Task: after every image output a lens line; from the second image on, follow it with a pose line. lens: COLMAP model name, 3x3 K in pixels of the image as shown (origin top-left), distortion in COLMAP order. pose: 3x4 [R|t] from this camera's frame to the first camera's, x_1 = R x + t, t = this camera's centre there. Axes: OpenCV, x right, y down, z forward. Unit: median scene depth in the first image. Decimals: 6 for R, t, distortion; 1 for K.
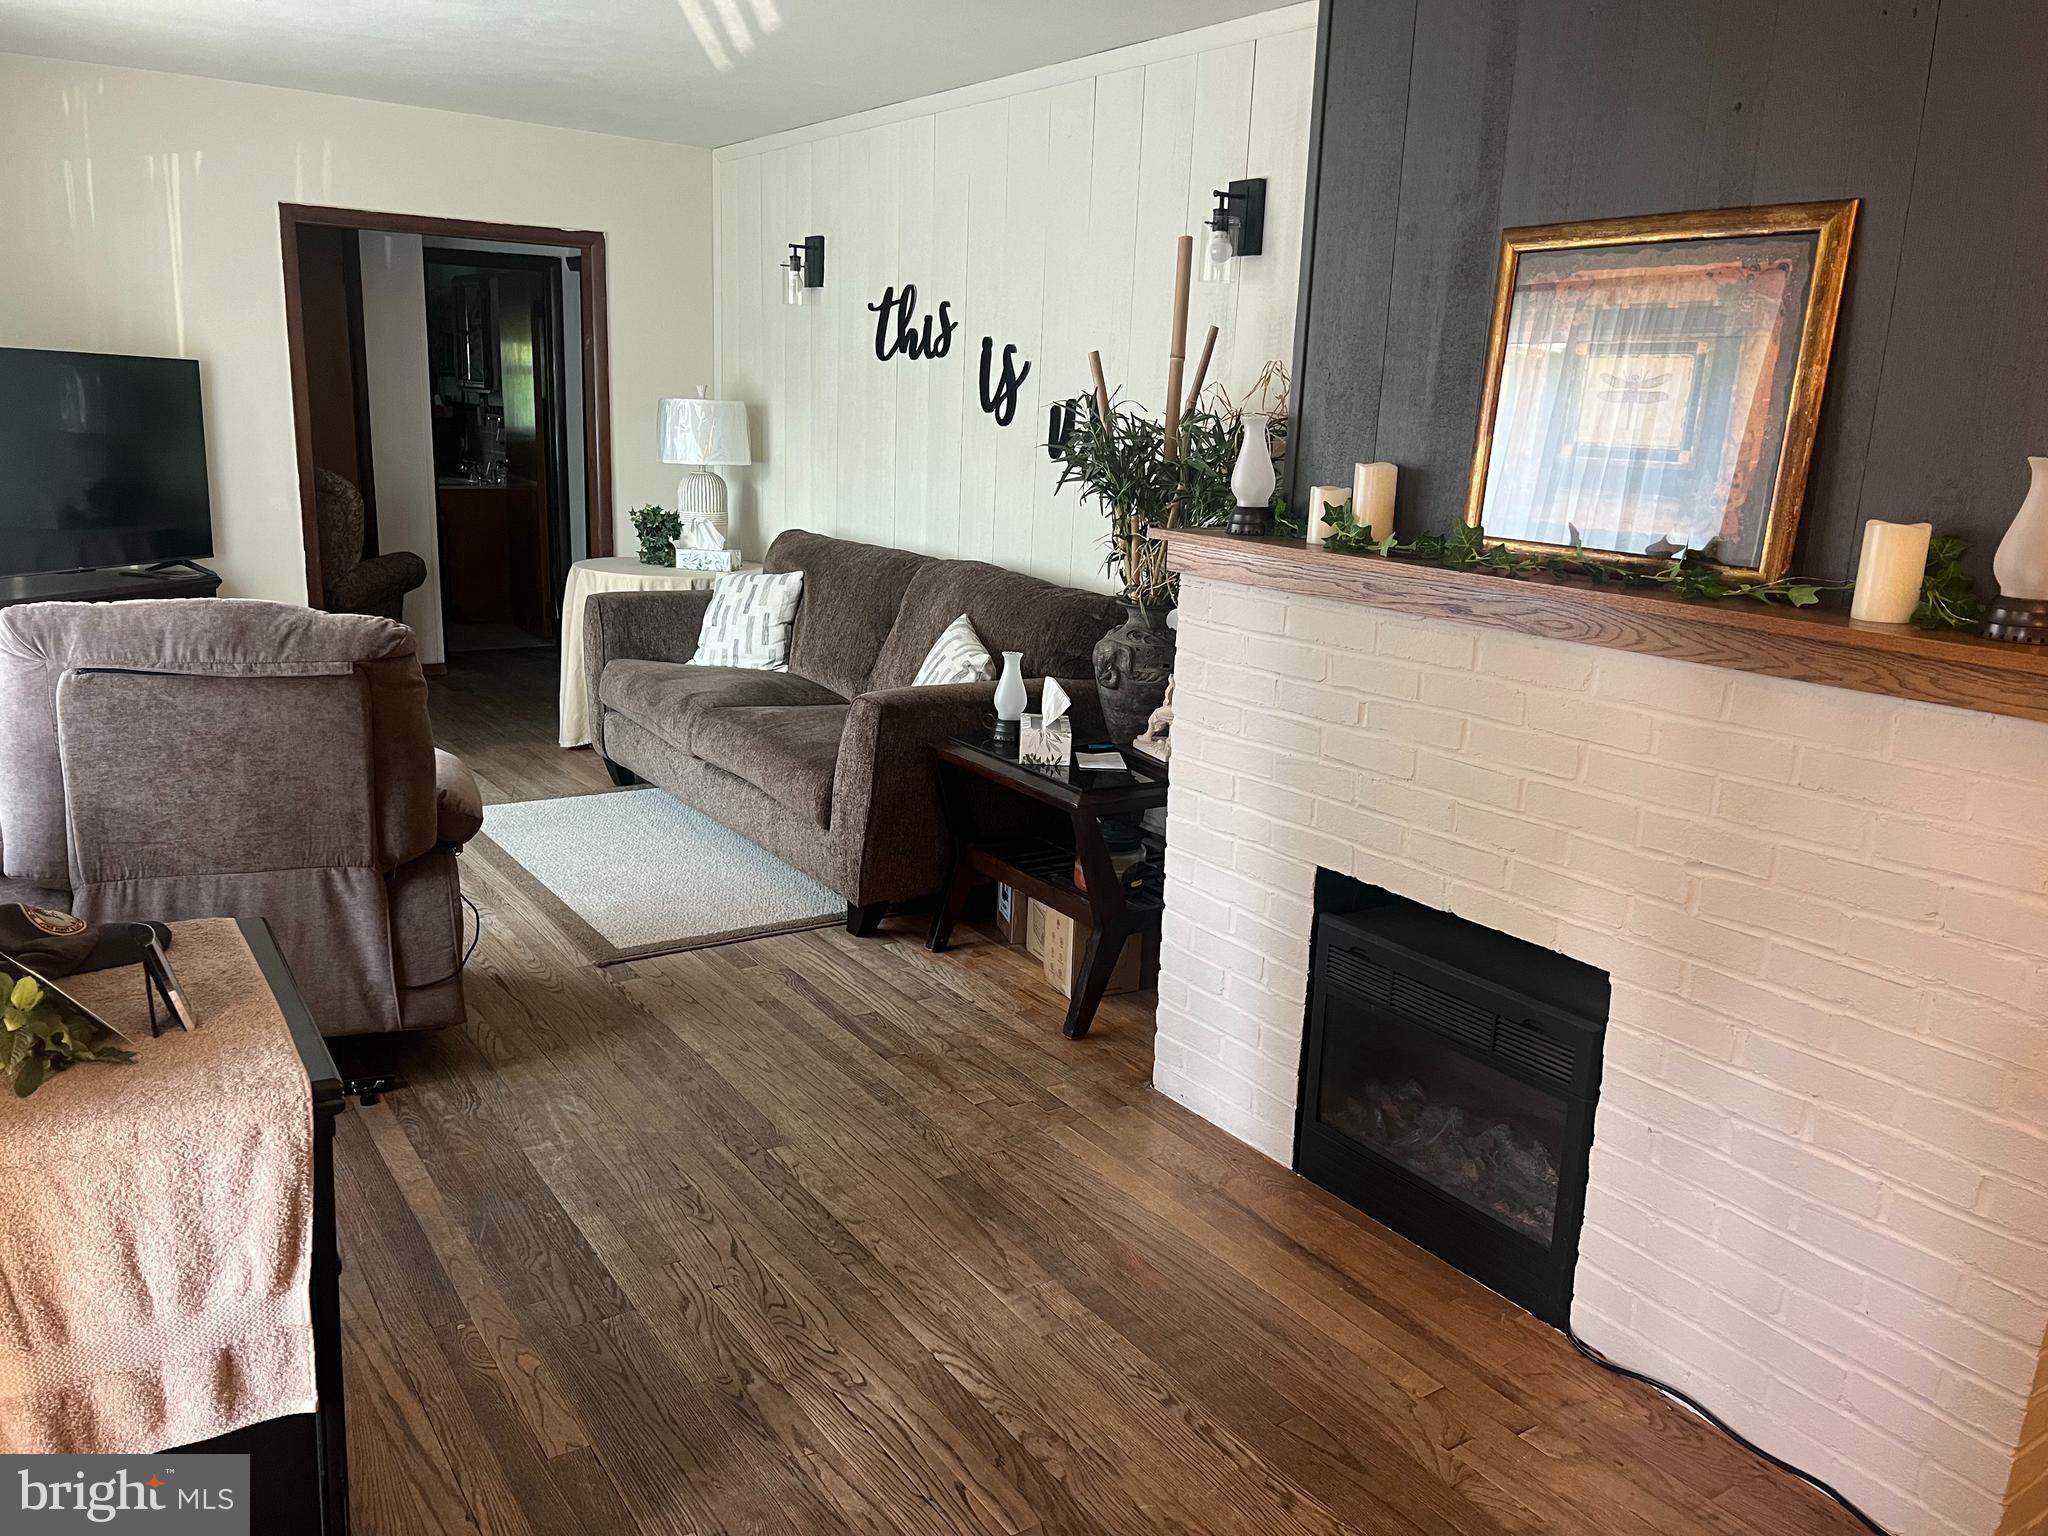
lens RADIAL K [[1533.0, 0, 1039.4], [0, 1533.0, 769.0], [0, 0, 1]] dist [0.031219, -0.035119]
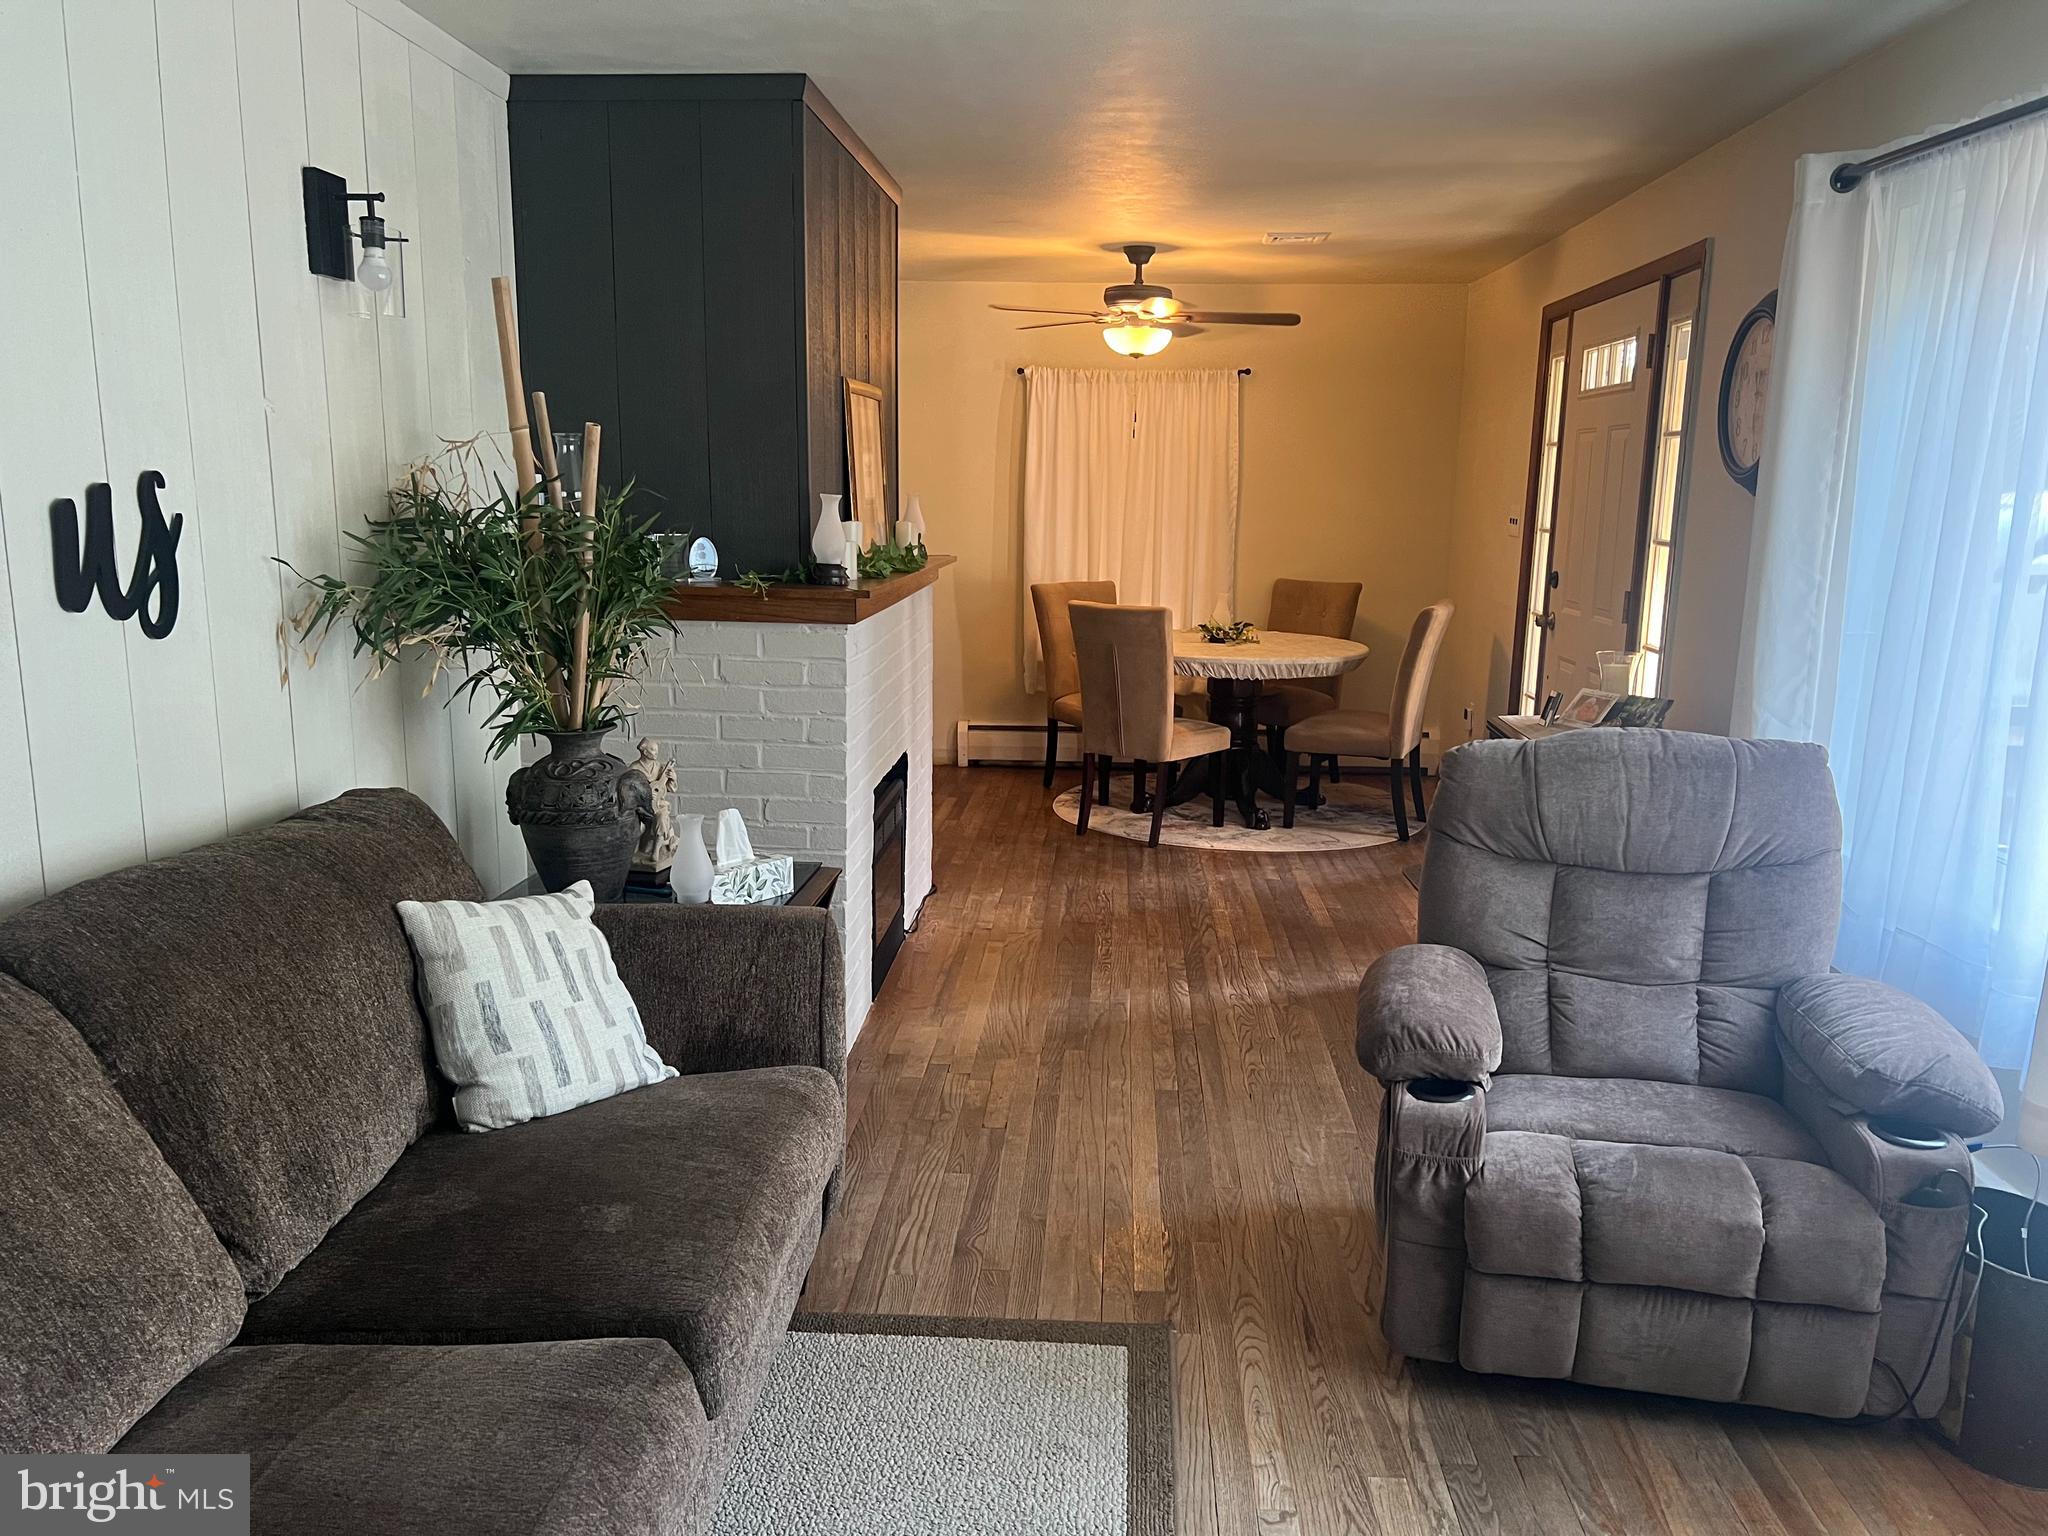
lens RADIAL K [[1533.0, 0, 1007.9], [0, 1533.0, 785.9], [0, 0, 1]] dist [0.031219, -0.035119]
pose [[-0.775823, -0.178766, 0.605097, -1.037964], [0.099398, 0.912419, 0.397003, -0.656123], [-0.623073, 0.368149, -0.690107, 2.452655]]
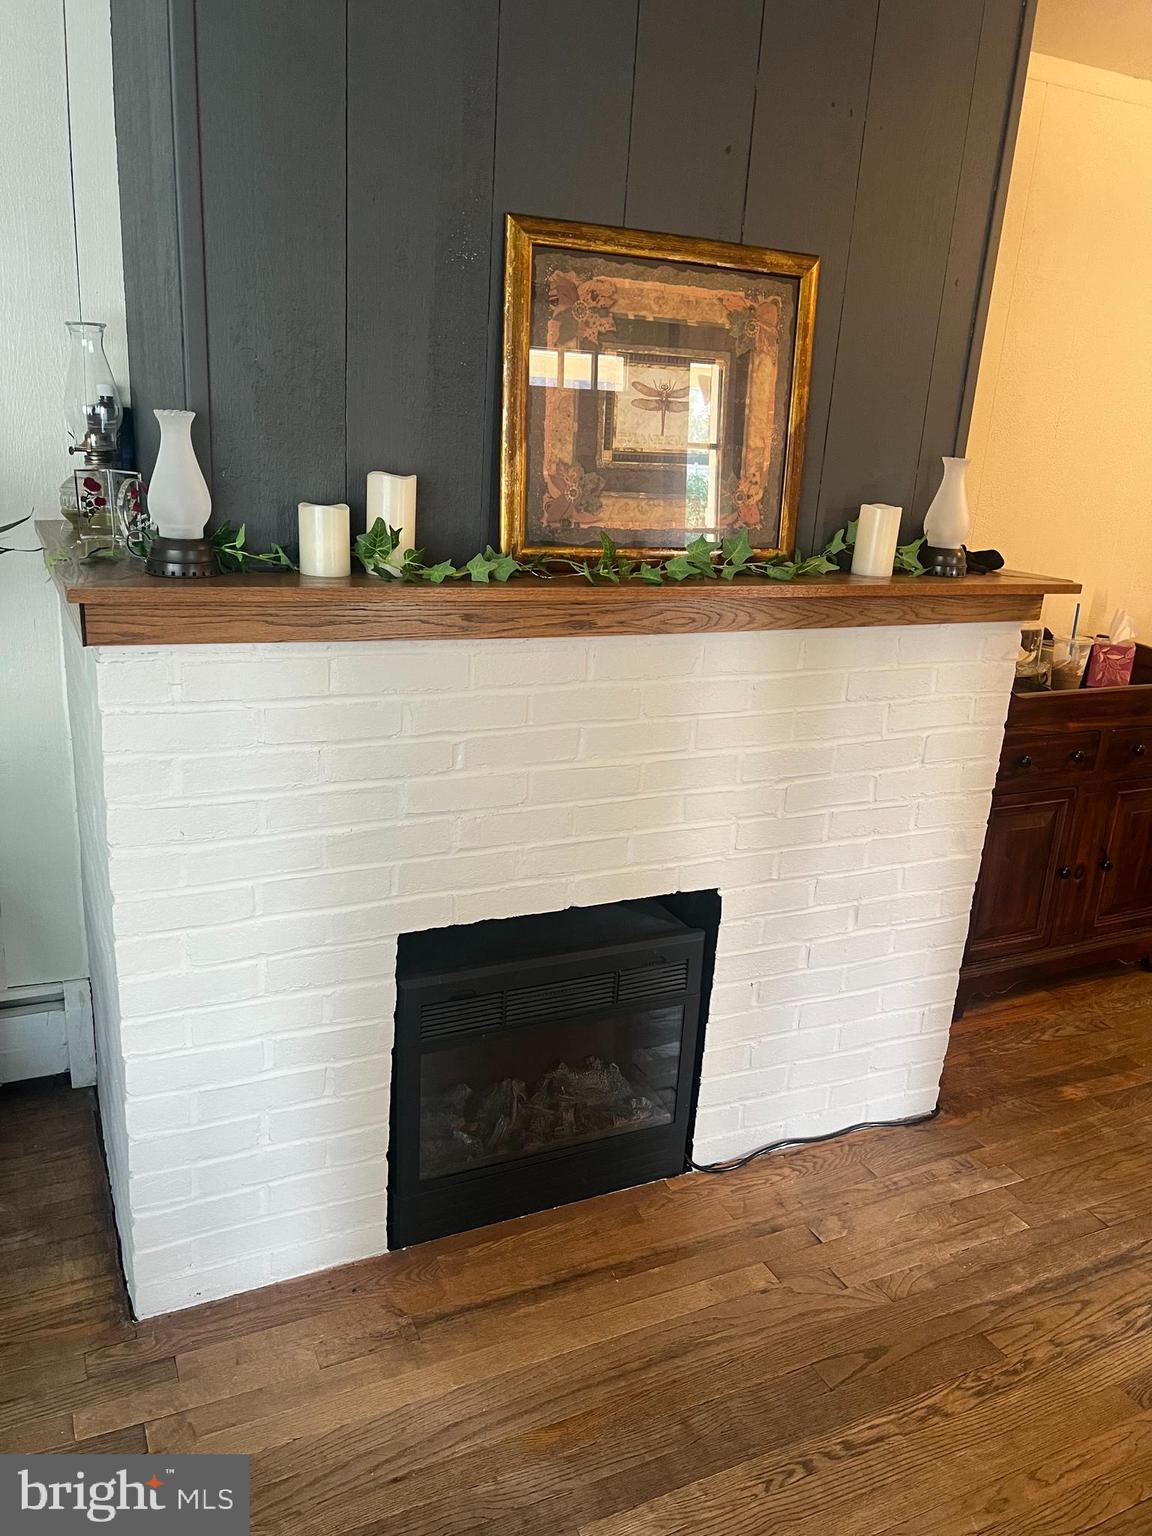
lens RADIAL K [[1149.8, 0, 569.6], [0, 1149.8, 774.8], [0, 0, 1]] dist [0.031219, -0.035119]
pose [[0.165173, -0.318702, 0.933353, -0.493942], [0.182650, 0.939866, 0.288602, -0.248538], [-0.969204, 0.122808, 0.213451, 0.938827]]
